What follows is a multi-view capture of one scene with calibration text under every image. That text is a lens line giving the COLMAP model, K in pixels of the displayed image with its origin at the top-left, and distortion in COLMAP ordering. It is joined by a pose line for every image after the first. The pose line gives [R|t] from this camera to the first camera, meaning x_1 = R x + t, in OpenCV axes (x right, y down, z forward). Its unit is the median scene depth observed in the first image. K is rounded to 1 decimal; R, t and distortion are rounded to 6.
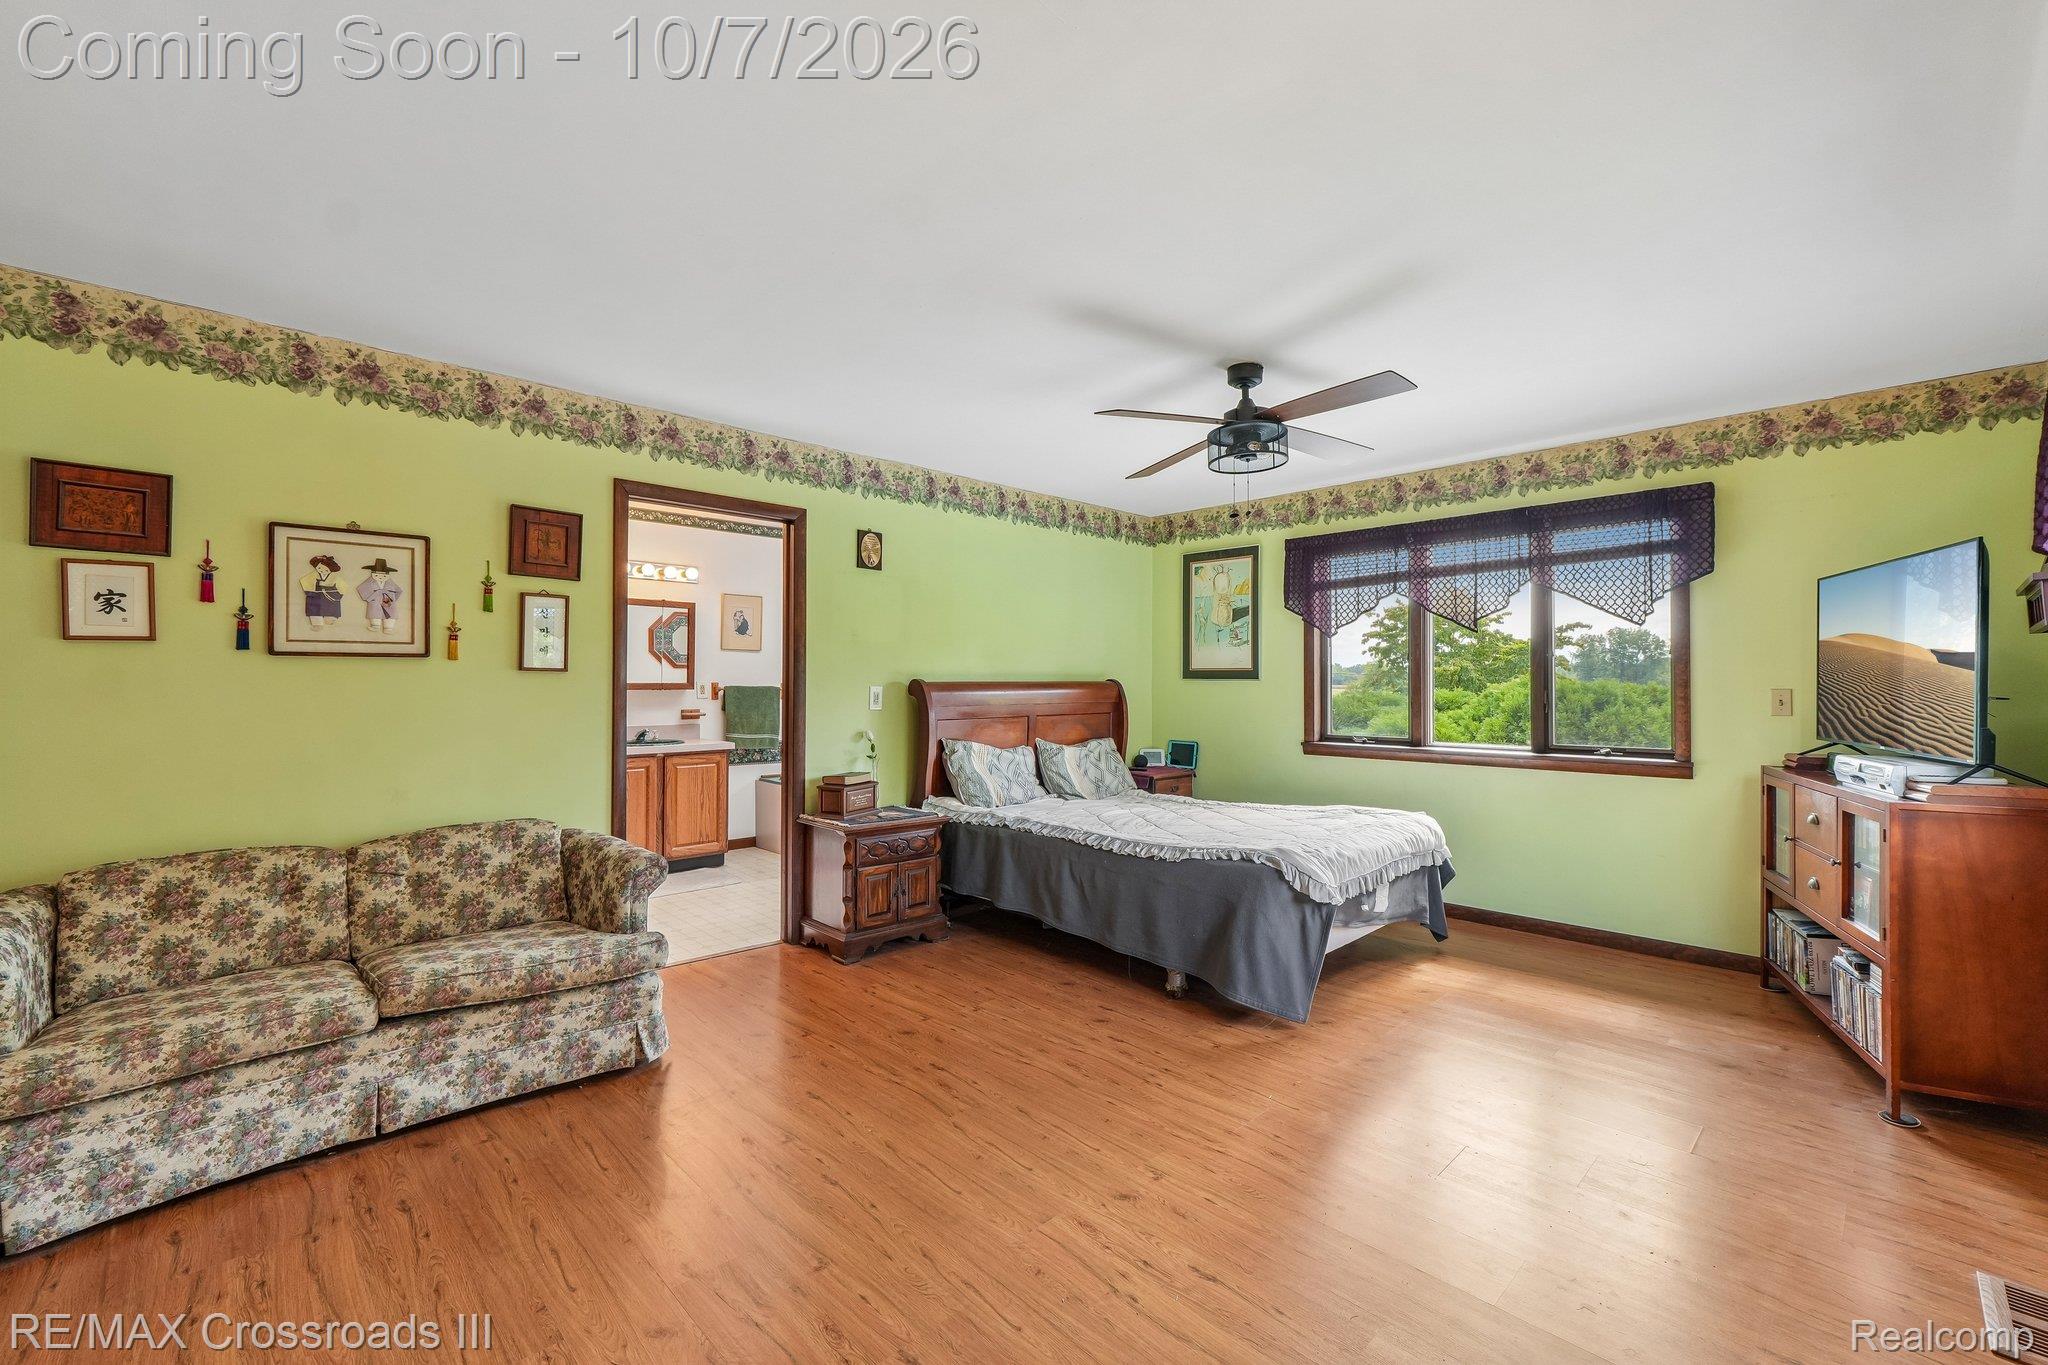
lens RADIAL K [[856.1, 0, 1027.8], [0, 856.1, 677.5], [0, 0, 1]] dist [0.001777, 0.000693]
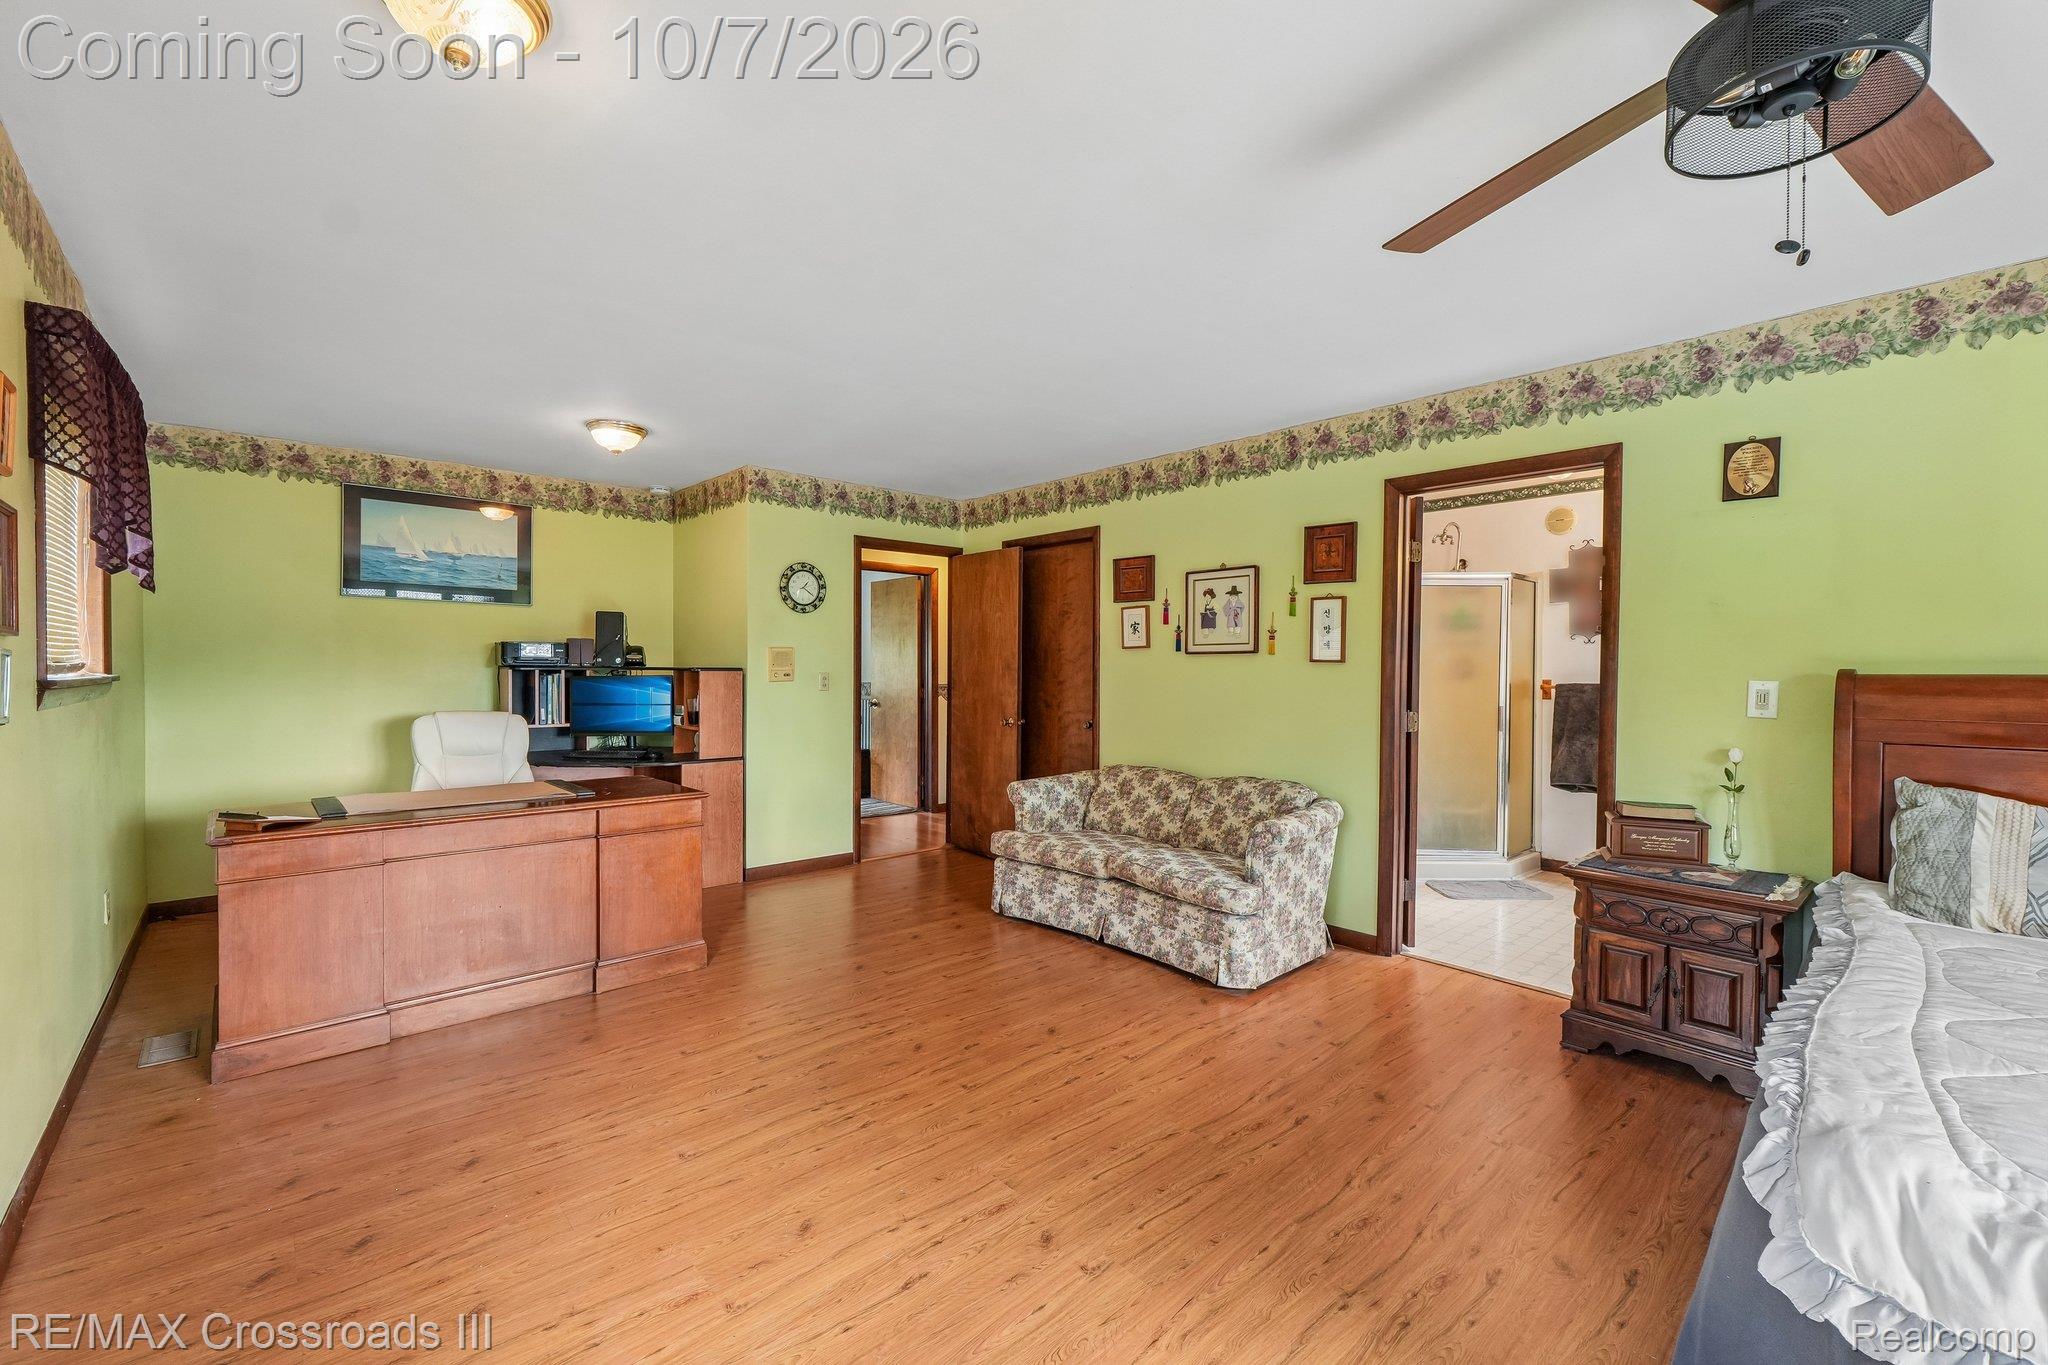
lens RADIAL K [[856.1, 0, 1029.8], [0, 856.1, 681.8], [0, 0, 1]] dist [0.001777, 0.000693]
pose [[-0.024133, 0.013882, -0.999612, 0.632524], [-0.000190, 0.999904, 0.013891, 0.002788], [0.999709, 0.000525, -0.024128, 0.627507]]
